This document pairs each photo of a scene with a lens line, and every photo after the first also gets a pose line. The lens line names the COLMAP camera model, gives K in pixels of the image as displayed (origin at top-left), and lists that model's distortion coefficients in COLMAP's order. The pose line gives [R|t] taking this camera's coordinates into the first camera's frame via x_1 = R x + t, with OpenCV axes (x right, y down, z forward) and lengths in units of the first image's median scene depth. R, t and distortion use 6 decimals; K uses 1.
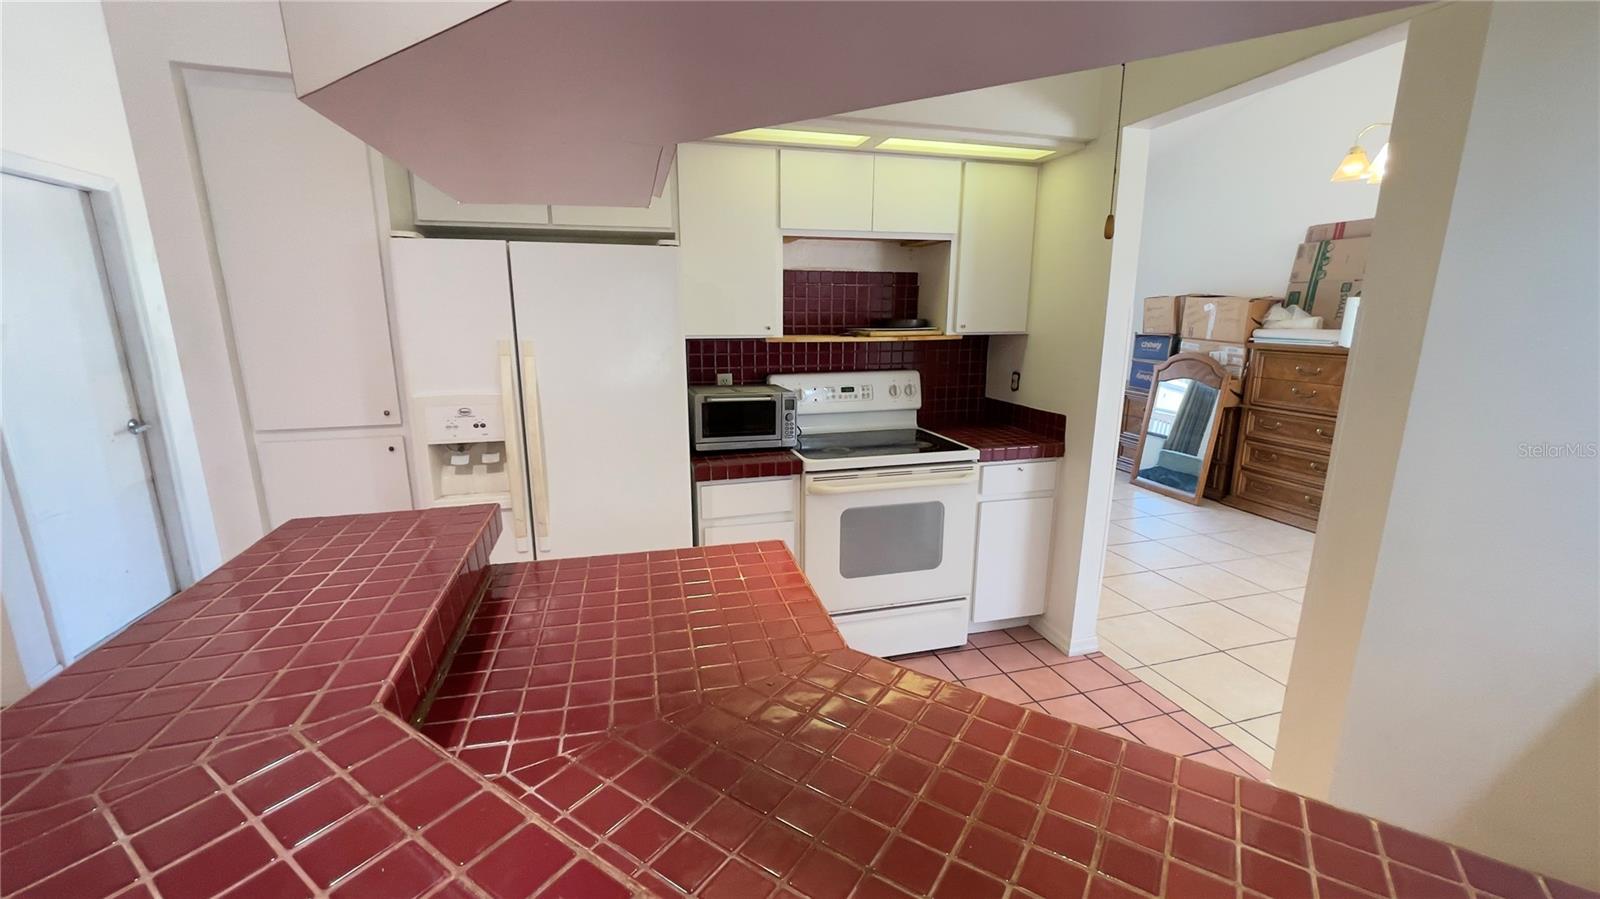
lens RADIAL K [[642.3, 0, 801.2], [0, 642.3, 451.5], [0, 0, 1]] dist [-0.001688, -0.001280]
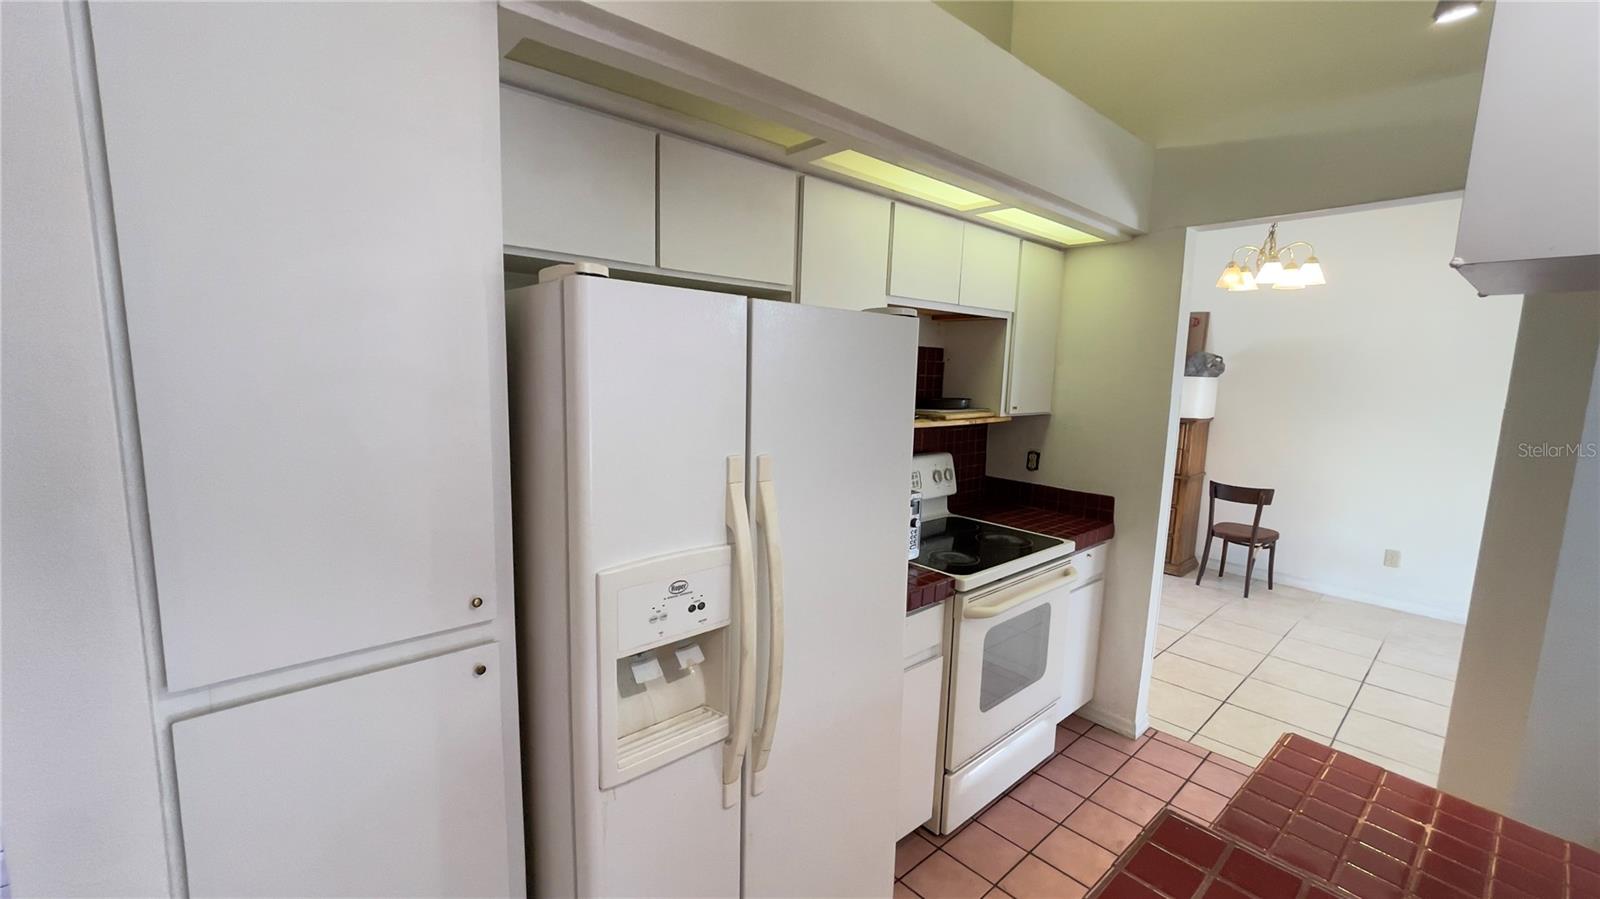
lens RADIAL K [[642.3, 0, 798.8], [0, 642.3, 453.1], [0, 0, 1]] dist [-0.001688, -0.001280]
pose [[0.898284, -0.031989, 0.438250, -0.459731], [0.064420, 0.996158, -0.059330, -0.094839], [-0.434668, 0.081527, 0.896893, 0.300595]]
